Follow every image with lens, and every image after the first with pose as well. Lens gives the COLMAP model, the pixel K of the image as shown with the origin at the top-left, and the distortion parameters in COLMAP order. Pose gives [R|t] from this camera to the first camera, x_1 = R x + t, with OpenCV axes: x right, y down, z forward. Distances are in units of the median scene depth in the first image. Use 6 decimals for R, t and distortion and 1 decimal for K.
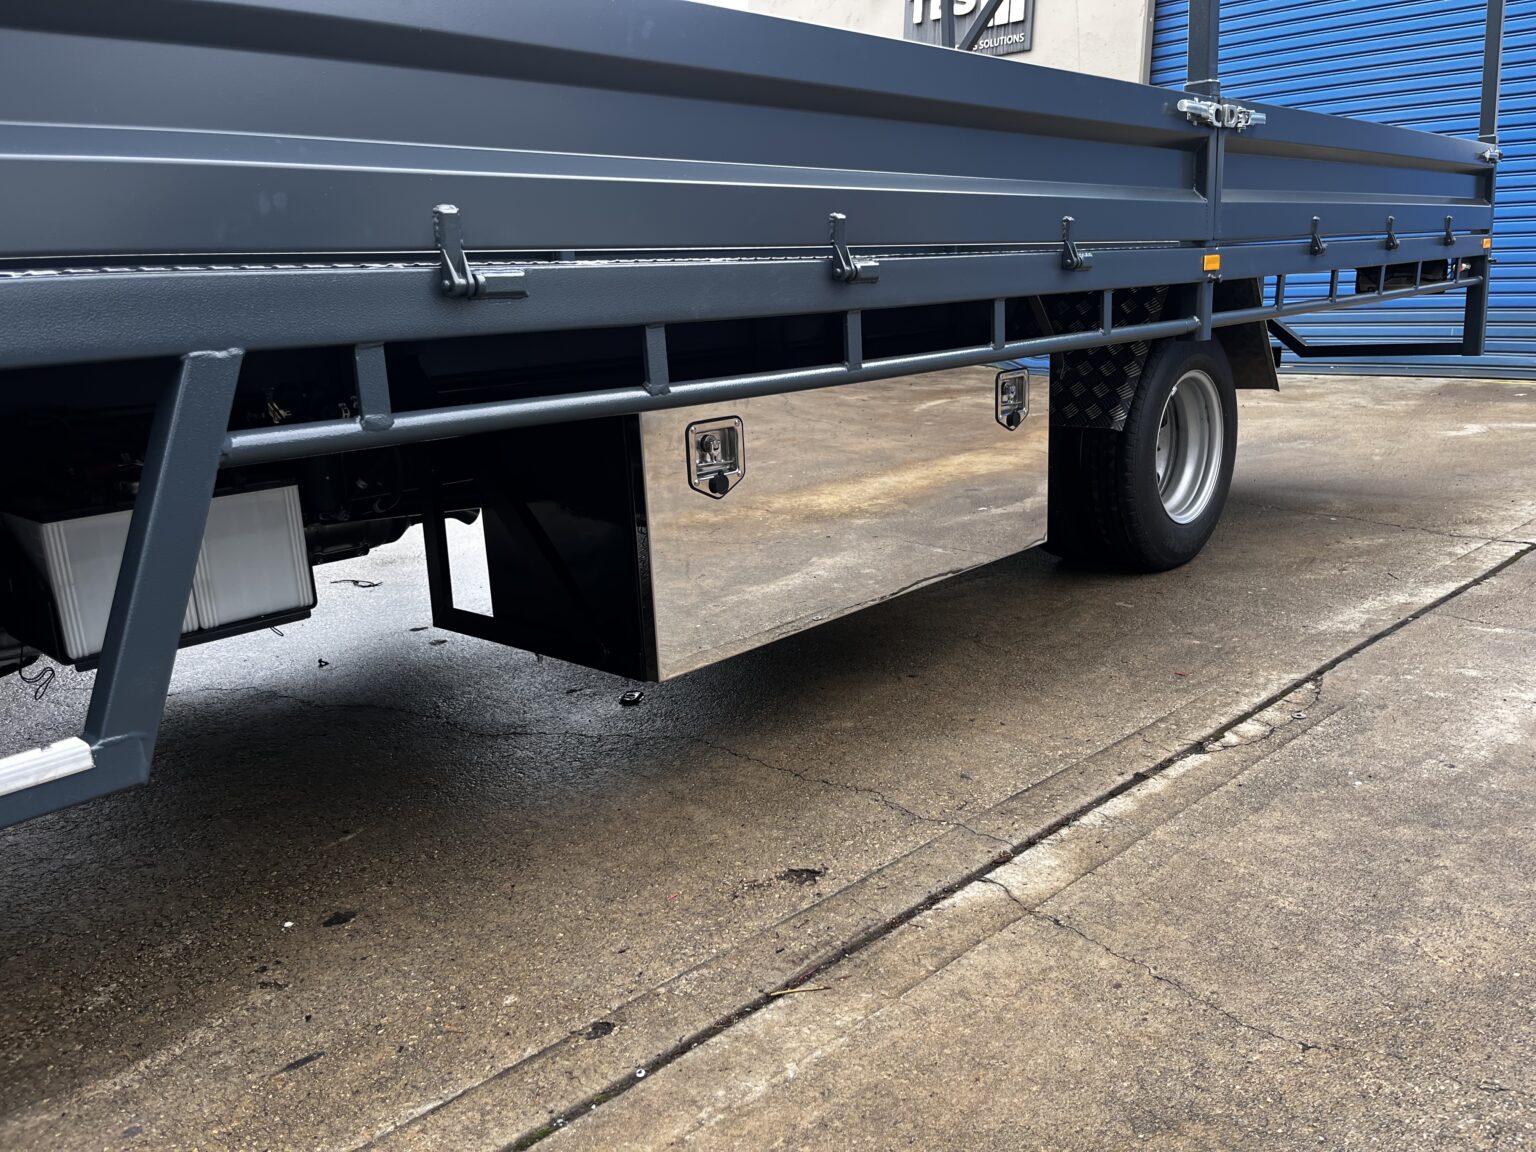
lens RADIAL K [[1182.0, 0, 768.0], [0, 1182.0, 576.0], [0, 0, 1]] dist [0.043412, -0.052418]
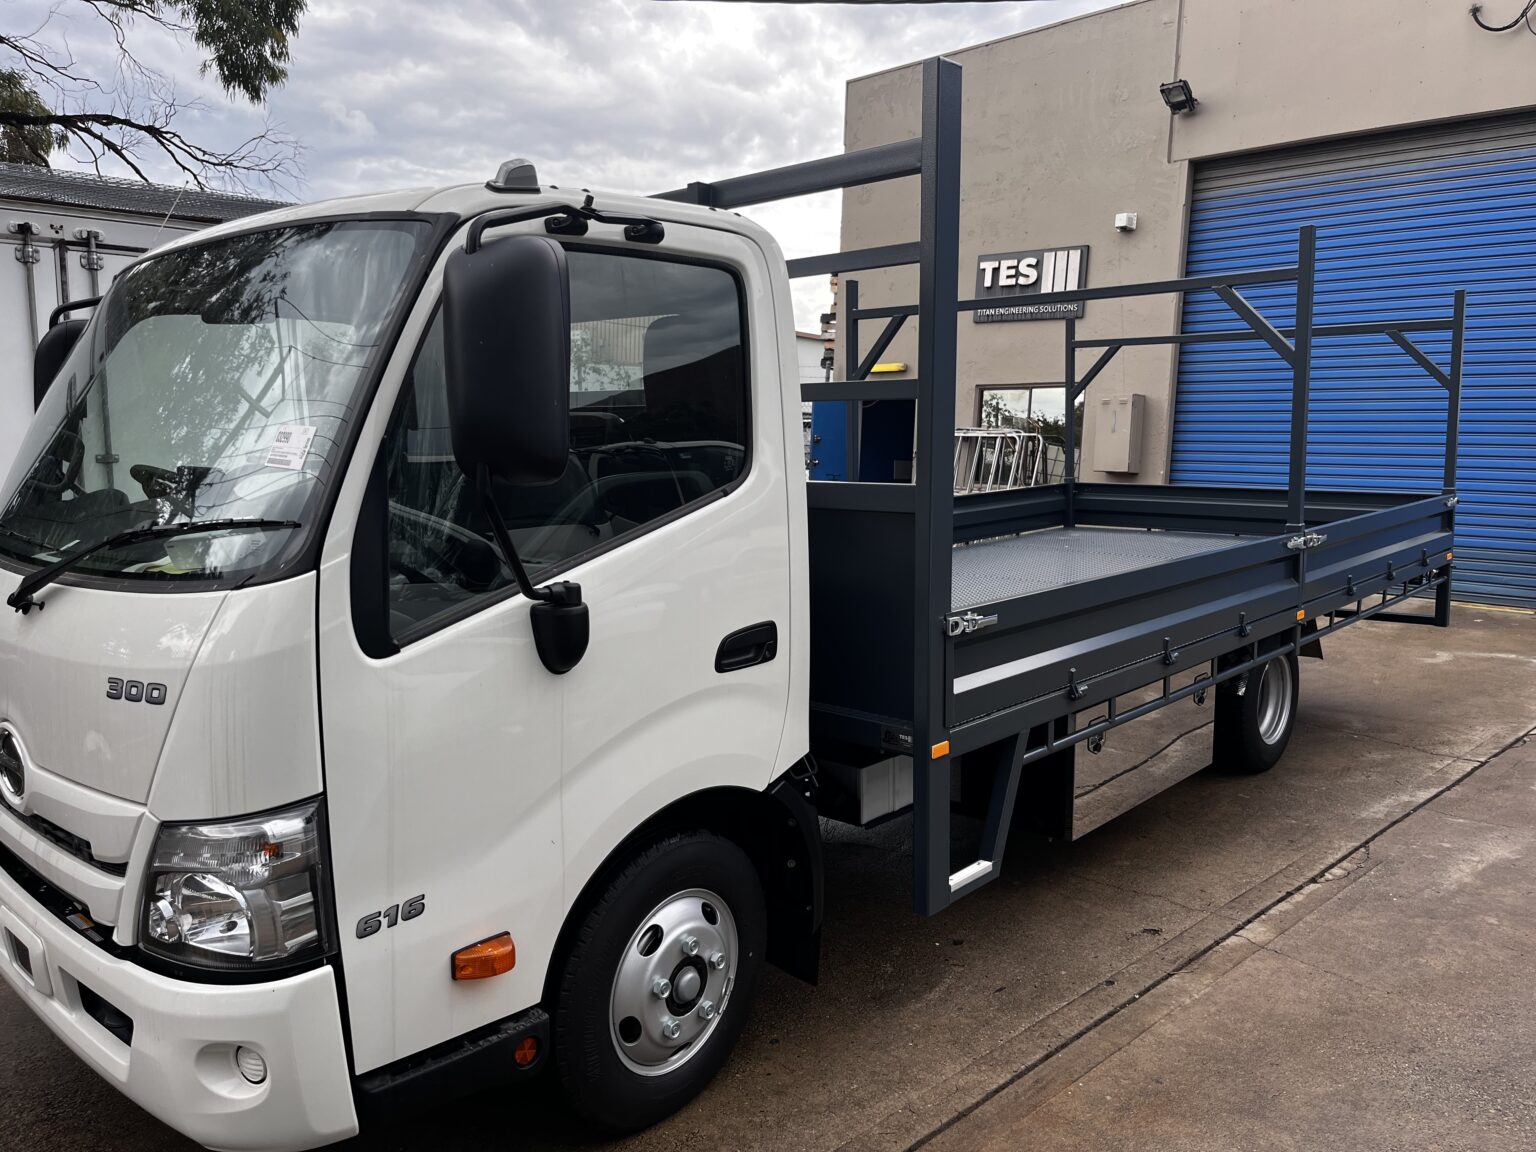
lens RADIAL K [[1248.1, 0, 730.7], [0, 1248.1, 579.0], [0, 0, 1]] dist [0.099174, -0.126421]
pose [[0.999275, 0.031402, 0.021547, -0.614680], [-0.029277, 0.995263, -0.092706, -0.121063], [-0.024356, 0.092008, 0.995460, -1.042158]]
